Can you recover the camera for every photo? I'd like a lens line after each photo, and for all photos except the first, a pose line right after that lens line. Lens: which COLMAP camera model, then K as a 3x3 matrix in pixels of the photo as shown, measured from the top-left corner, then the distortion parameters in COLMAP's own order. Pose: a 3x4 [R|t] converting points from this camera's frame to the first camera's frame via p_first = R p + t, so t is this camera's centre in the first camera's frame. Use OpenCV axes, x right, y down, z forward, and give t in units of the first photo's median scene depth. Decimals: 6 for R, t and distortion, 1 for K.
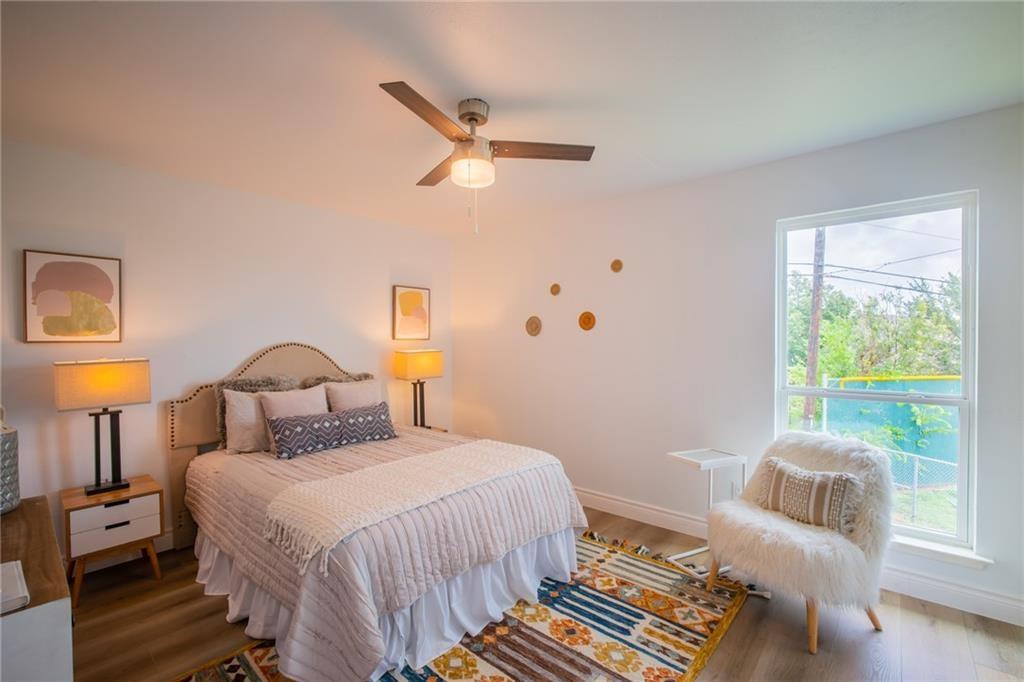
lens RADIAL K [[446.0, 0, 496.5], [0, 446.0, 352.7], [0, 0, 1]] dist [-0.021974, 0.005553]
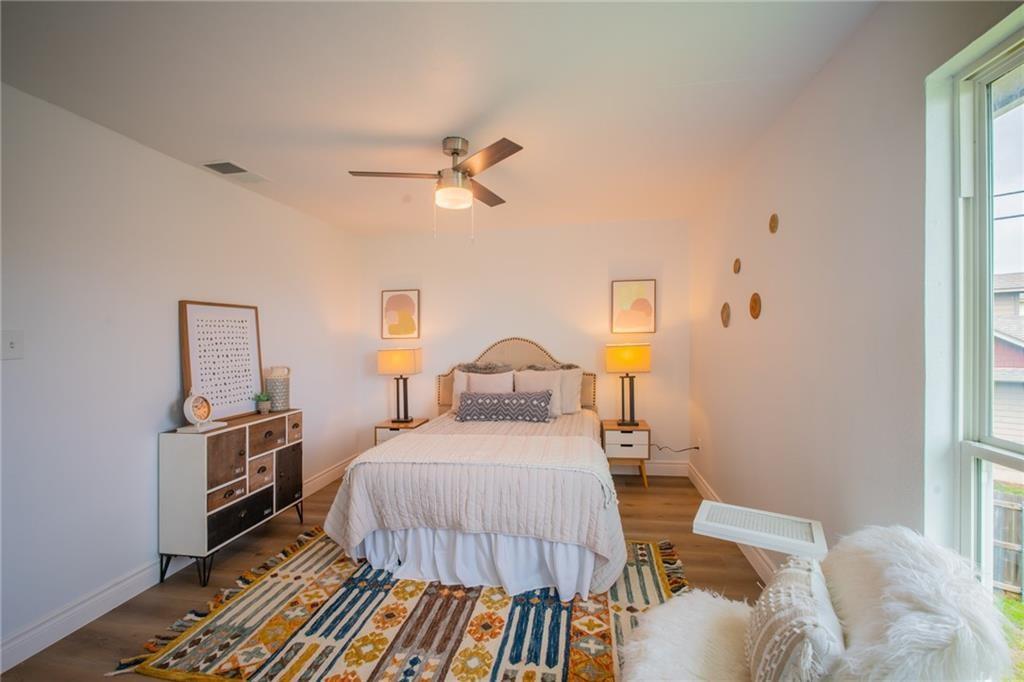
lens RADIAL K [[446.0, 0, 508.8], [0, 446.0, 334.5], [0, 0, 1]] dist [-0.021974, 0.005553]
pose [[0.530459, -0.003466, -0.847703, 0.900218], [-0.002442, 0.999981, -0.005617, -0.032609], [0.847707, 0.005050, 0.530441, 0.421479]]
